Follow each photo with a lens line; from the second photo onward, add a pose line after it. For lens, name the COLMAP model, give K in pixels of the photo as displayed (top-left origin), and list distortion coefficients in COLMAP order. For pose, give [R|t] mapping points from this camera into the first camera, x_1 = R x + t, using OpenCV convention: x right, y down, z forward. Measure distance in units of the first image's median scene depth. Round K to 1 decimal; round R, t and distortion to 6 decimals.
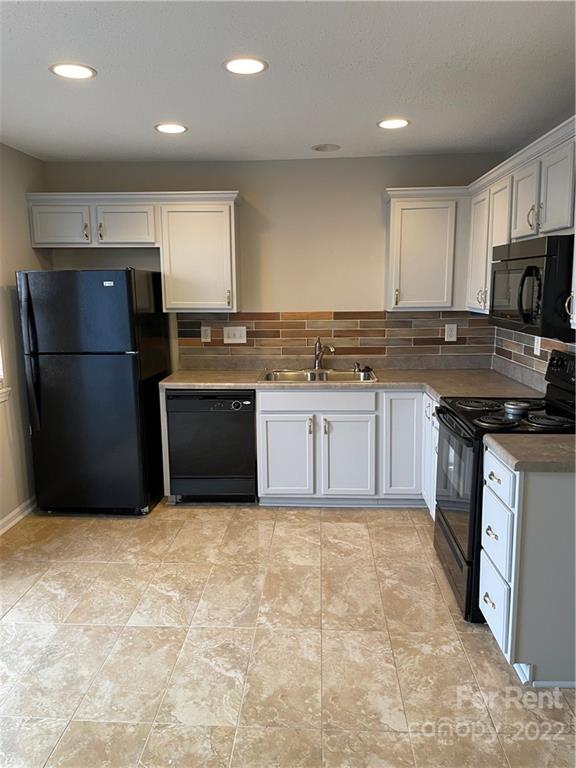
lens RADIAL K [[572.5, 0, 288.0], [0, 572.5, 384.0], [0, 0, 1]] dist [0.111433, -0.147894]
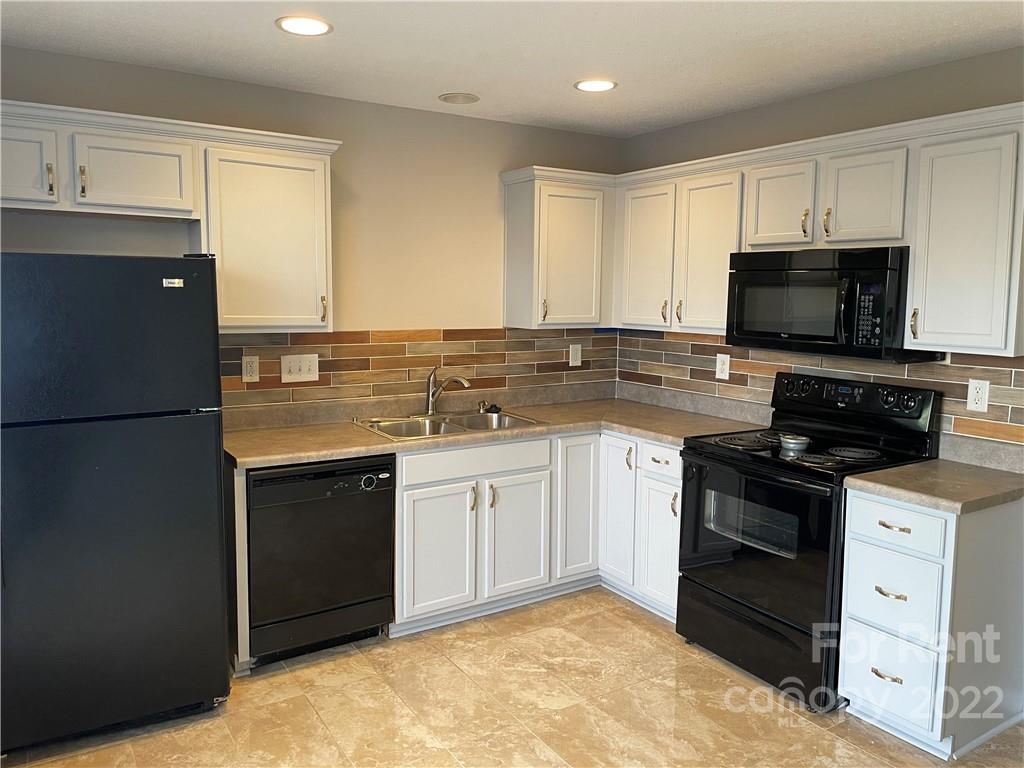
lens RADIAL K [[763.4, 0, 511.0], [0, 763.4, 375.5], [0, 0, 1]] dist [0.111433, -0.147894]
pose [[0.811512, -0.044553, 0.582635, -0.430872], [0.077857, 0.996443, -0.032244, -0.037429], [-0.579126, 0.071529, 0.812094, 0.225150]]
